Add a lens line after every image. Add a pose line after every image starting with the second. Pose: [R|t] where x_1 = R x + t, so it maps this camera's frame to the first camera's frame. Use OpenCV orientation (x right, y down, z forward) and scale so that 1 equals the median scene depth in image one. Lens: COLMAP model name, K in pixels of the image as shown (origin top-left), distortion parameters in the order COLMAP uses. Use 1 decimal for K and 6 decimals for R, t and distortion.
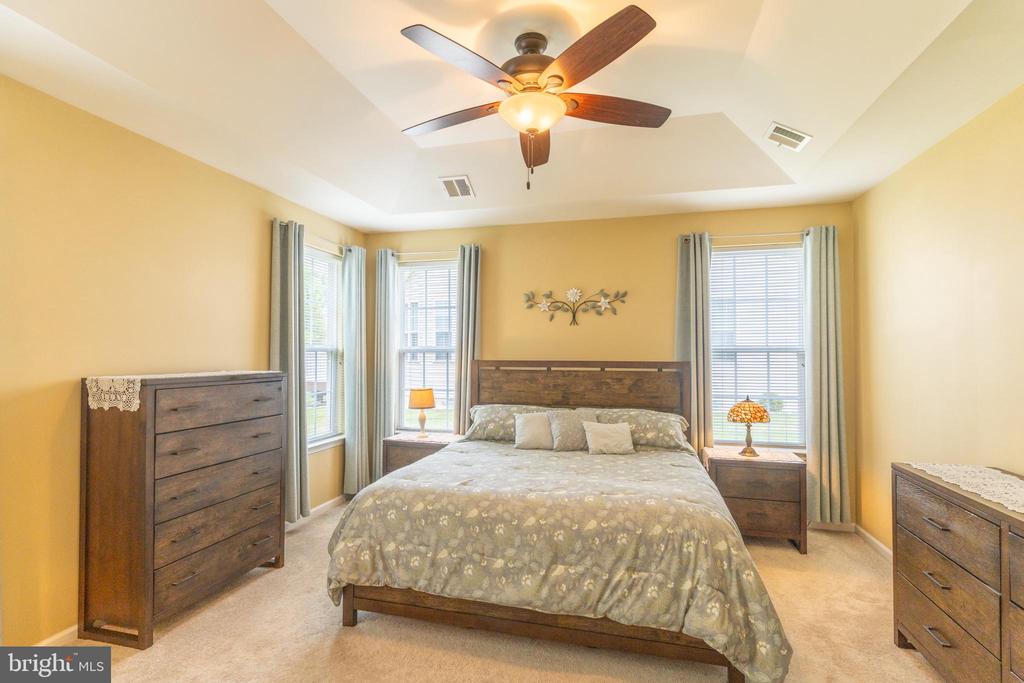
lens RADIAL K [[482.2, 0, 515.3], [0, 482.2, 344.6], [0, 0, 1]] dist [-0.002195, 0.002108]
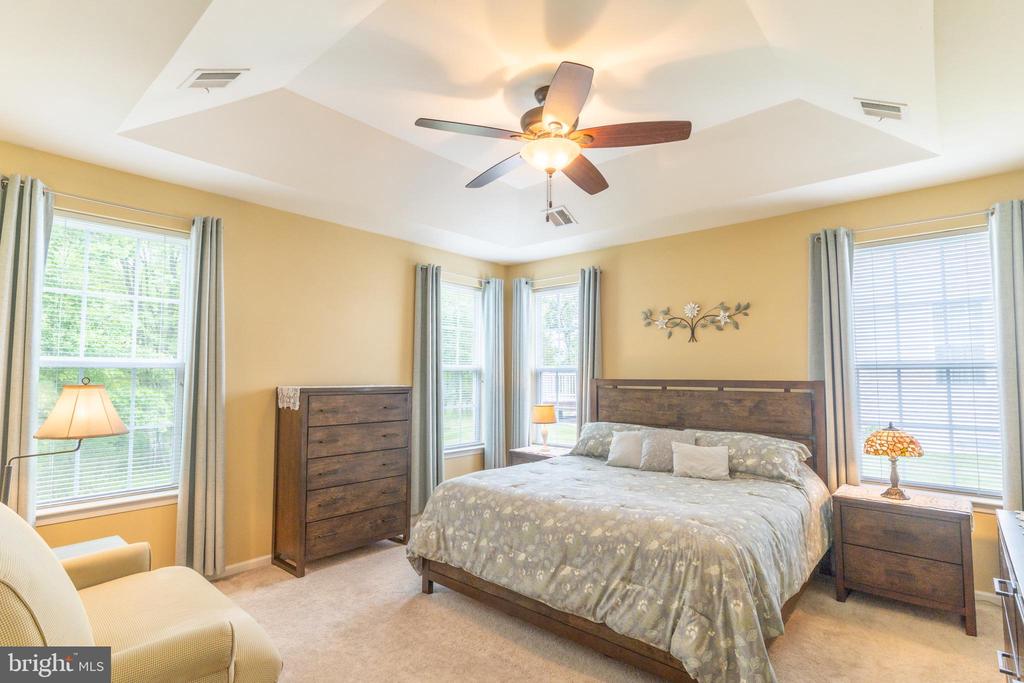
lens RADIAL K [[501.5, 0, 507.5], [0, 501.5, 345.3], [0, 0, 1]] dist [0.000692, -0.000383]
pose [[0.892109, -0.026576, -0.451039, 0.372948], [0.006507, 0.998921, -0.045987, 0.013454], [0.451774, 0.038090, 0.891319, -0.055647]]
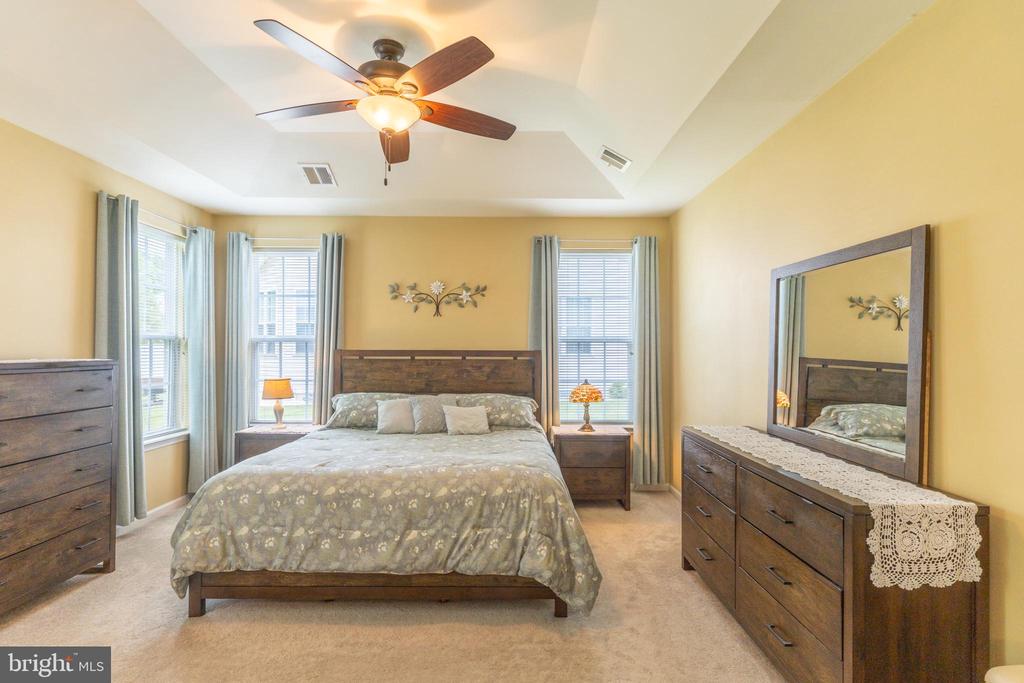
lens RADIAL K [[482.2, 0, 514.4], [0, 482.2, 344.9], [0, 0, 1]] dist [-0.002195, 0.002108]
pose [[0.966994, 0.002962, 0.254783, 0.025509], [-0.005624, 0.999937, 0.009719, 0.016455], [-0.254738, -0.010831, 0.966949, -0.091948]]
